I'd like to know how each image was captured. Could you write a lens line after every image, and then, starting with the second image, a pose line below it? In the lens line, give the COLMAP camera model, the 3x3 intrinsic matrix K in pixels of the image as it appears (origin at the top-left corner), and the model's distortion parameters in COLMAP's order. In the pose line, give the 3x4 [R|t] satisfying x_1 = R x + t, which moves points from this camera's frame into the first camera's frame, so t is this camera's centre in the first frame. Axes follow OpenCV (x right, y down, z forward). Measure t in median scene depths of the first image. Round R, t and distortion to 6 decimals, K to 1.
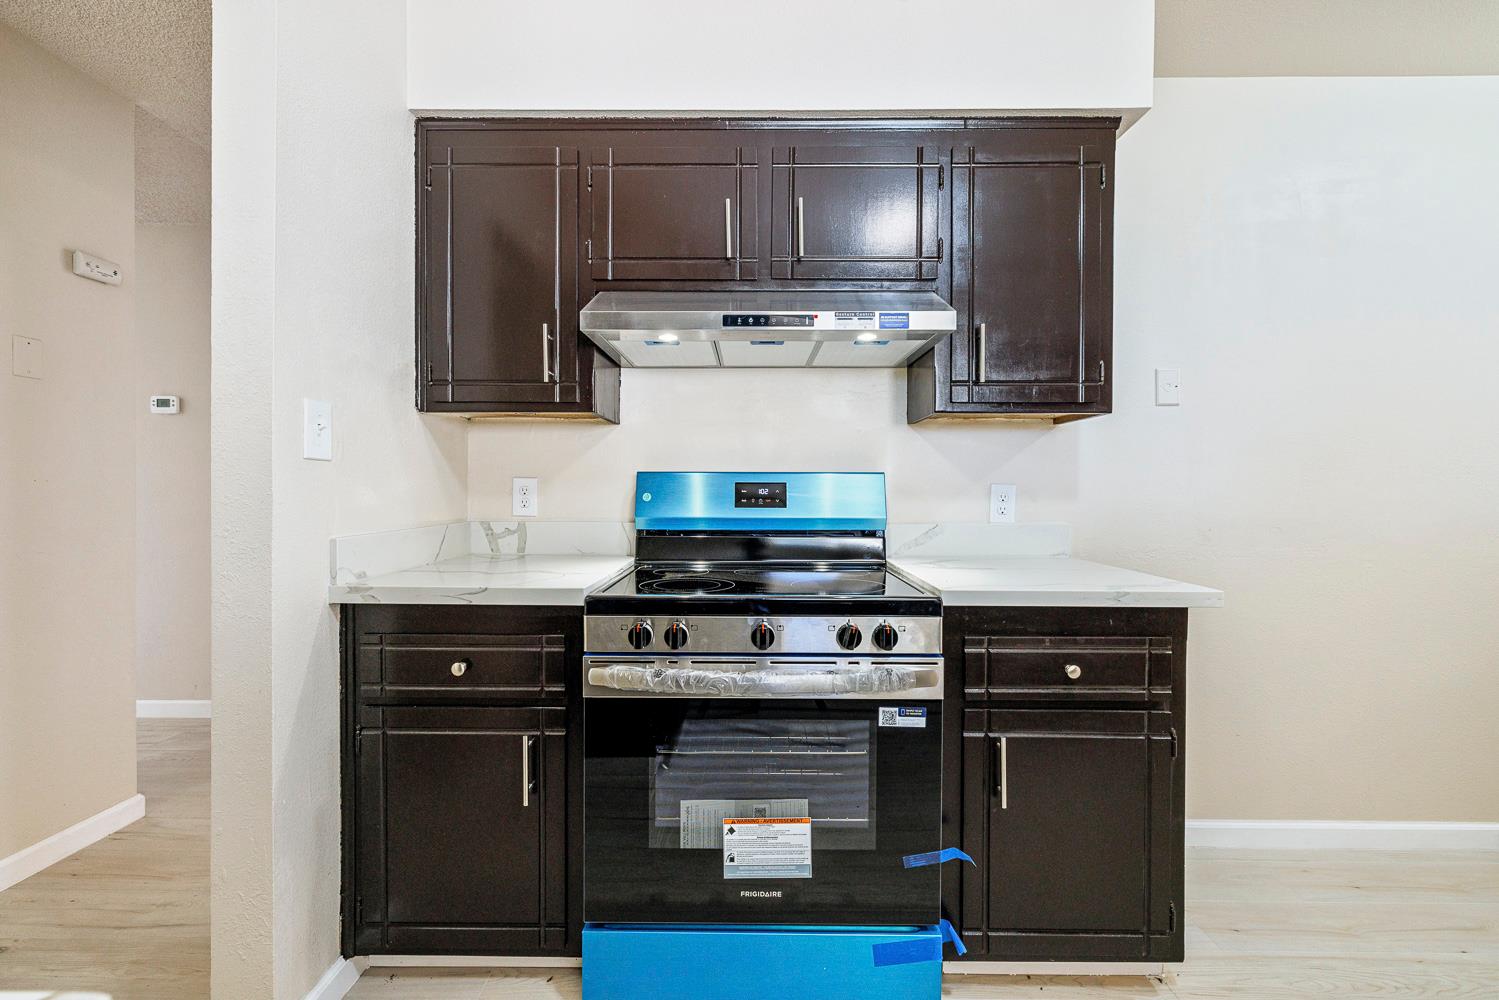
lens RADIAL K [[624.2, 0, 747.1], [0, 624.2, 494.5], [0, 0, 1]] dist [0.000522, 0.000241]
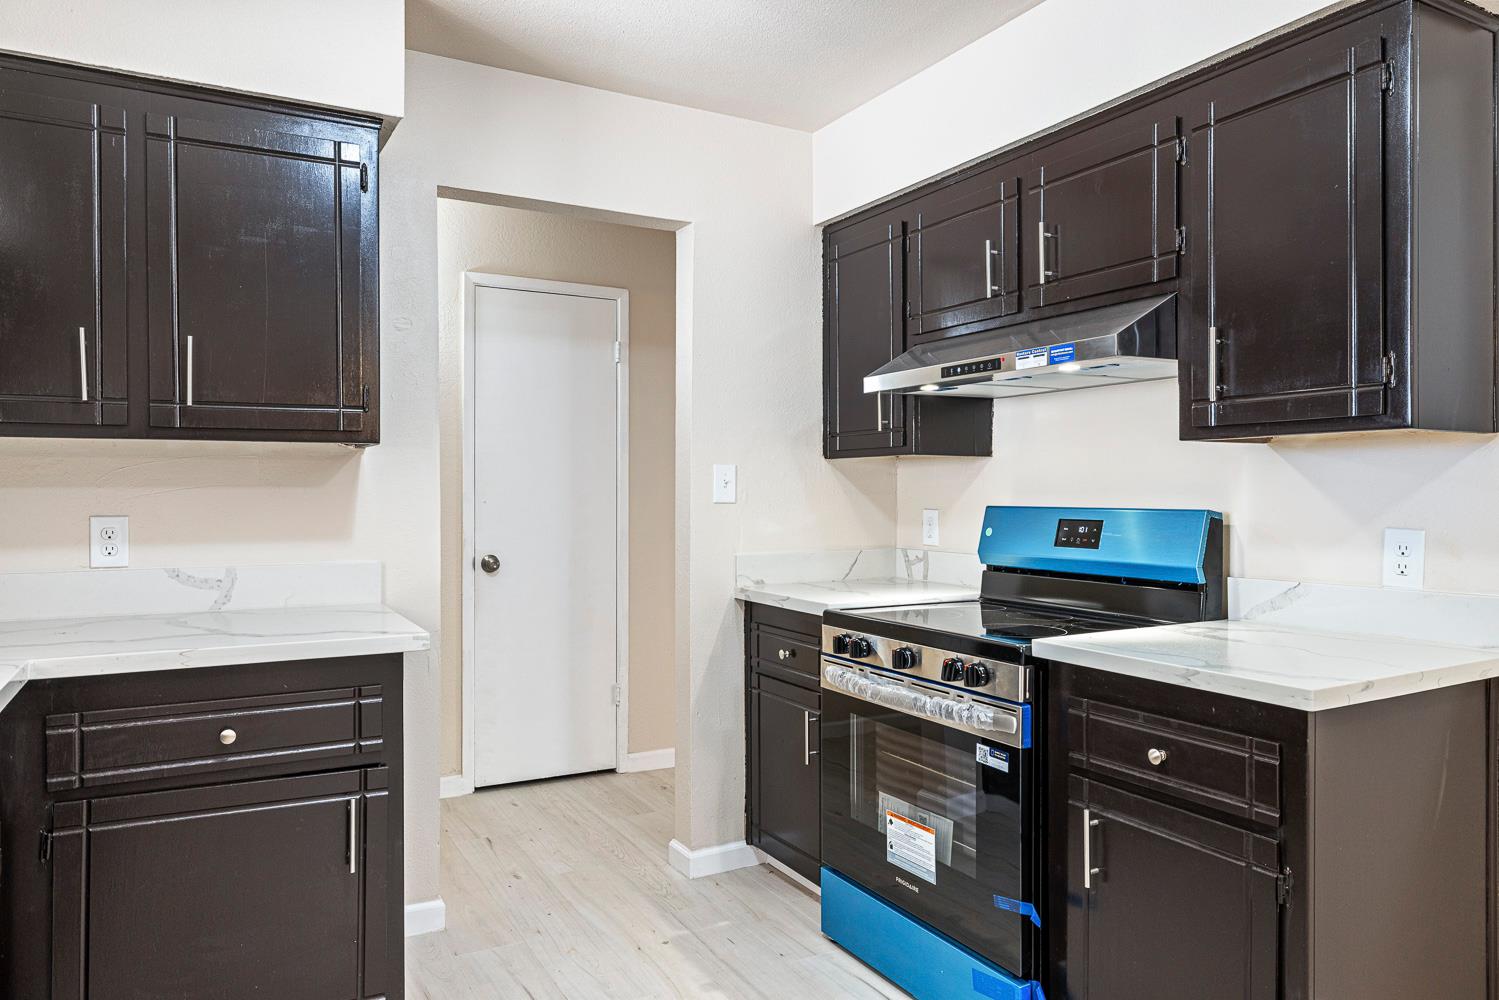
lens RADIAL K [[1000.1, 0, 754.2], [0, 1000.1, 496.3], [0, 0, 1]] dist [0.001829, 0.001103]
pose [[0.497582, 0.000448, -0.867417, 1.376817], [-0.003971, 0.999991, -0.001762, -0.063953], [0.867408, 0.004321, 0.497579, -0.149635]]
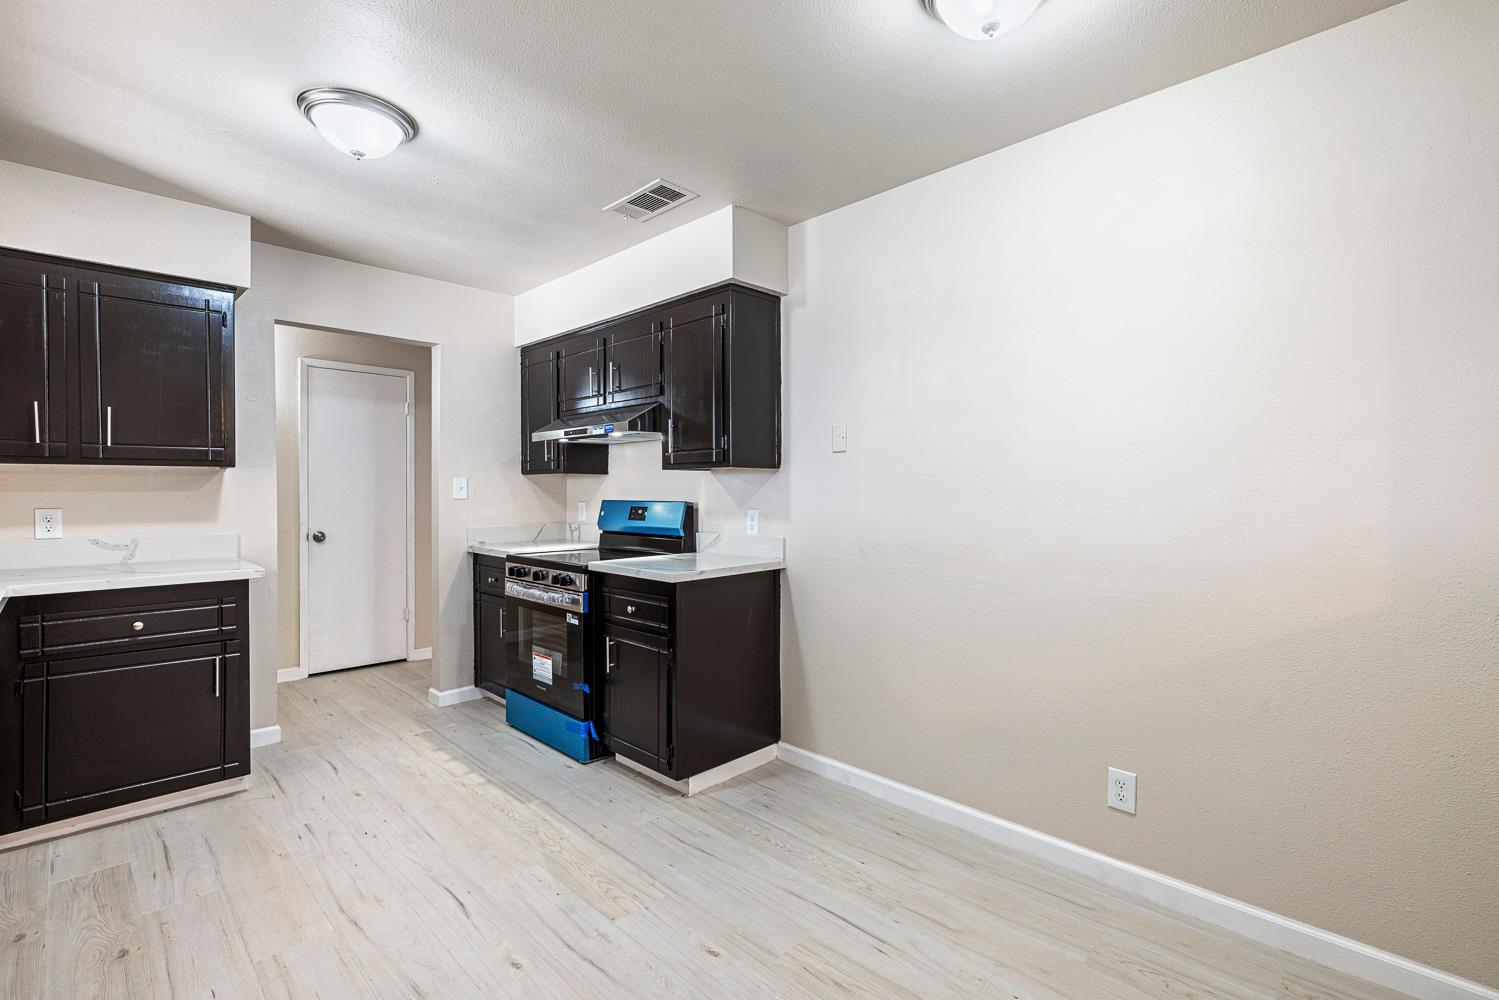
lens RADIAL K [[675.4, 0, 749.1], [0, 675.4, 494.3], [0, 0, 1]] dist [-0.000916, 0.000364]
pose [[0.716539, -0.000005, -0.697548, 2.166277], [-0.001449, 0.999998, -0.001495, -0.069845], [0.697546, 0.002081, 0.716537, -0.240601]]
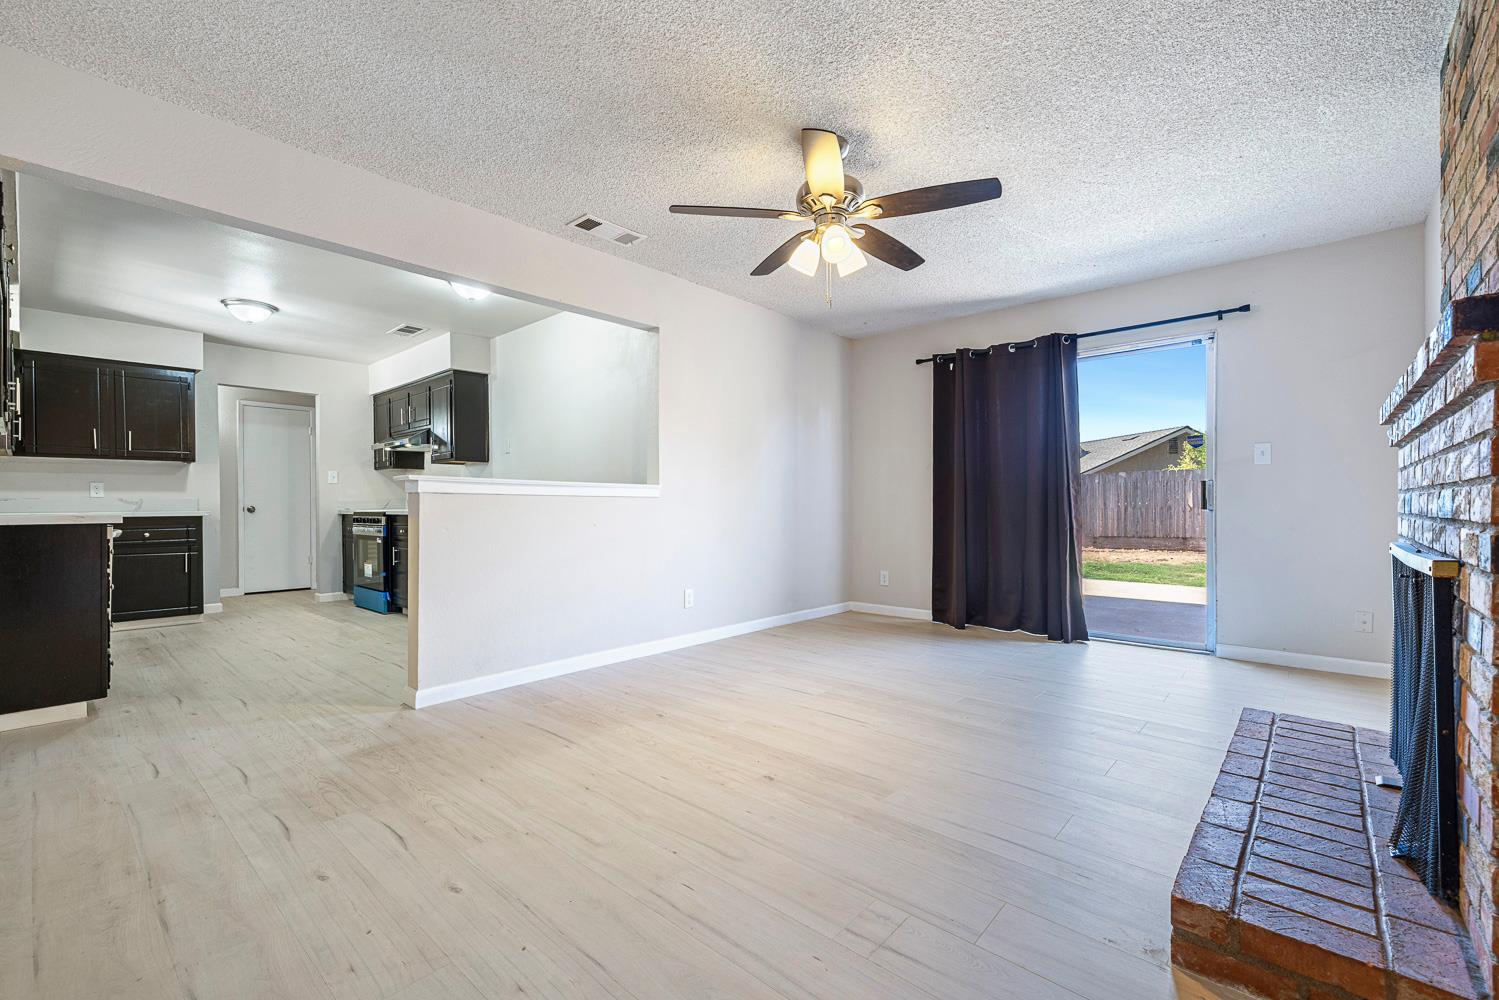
lens RADIAL K [[635.3, 0, 747.0], [0, 635.3, 505.8], [0, 0, 1]] dist [0.000950, 0.000490]
pose [[0.755321, -0.007606, -0.655311, 4.588821], [0.005412, 0.999971, -0.005369, 0.147880], [0.655333, 0.000509, 0.755340, -0.569819]]
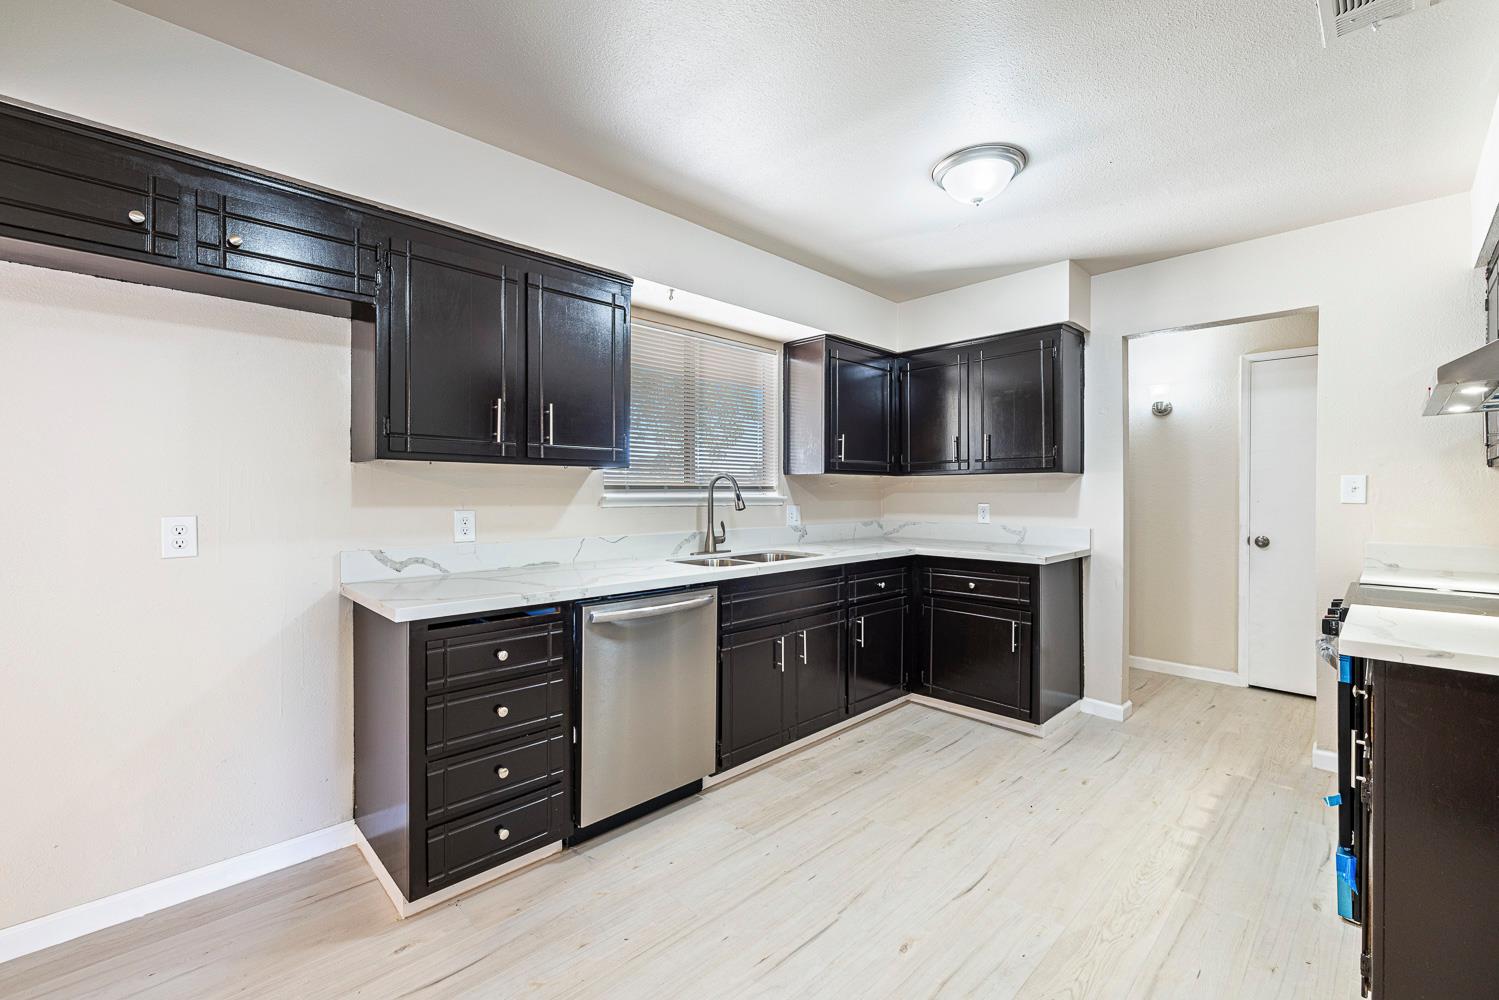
lens RADIAL K [[624.2, 0, 747.1], [0, 624.2, 494.5], [0, 0, 1]] dist [0.000522, 0.000241]
pose [[-0.709916, -0.002977, -0.704280, 2.047400], [-0.008344, 0.999956, 0.004184, -0.072159], [0.704237, 0.008847, -0.709910, 0.979124]]
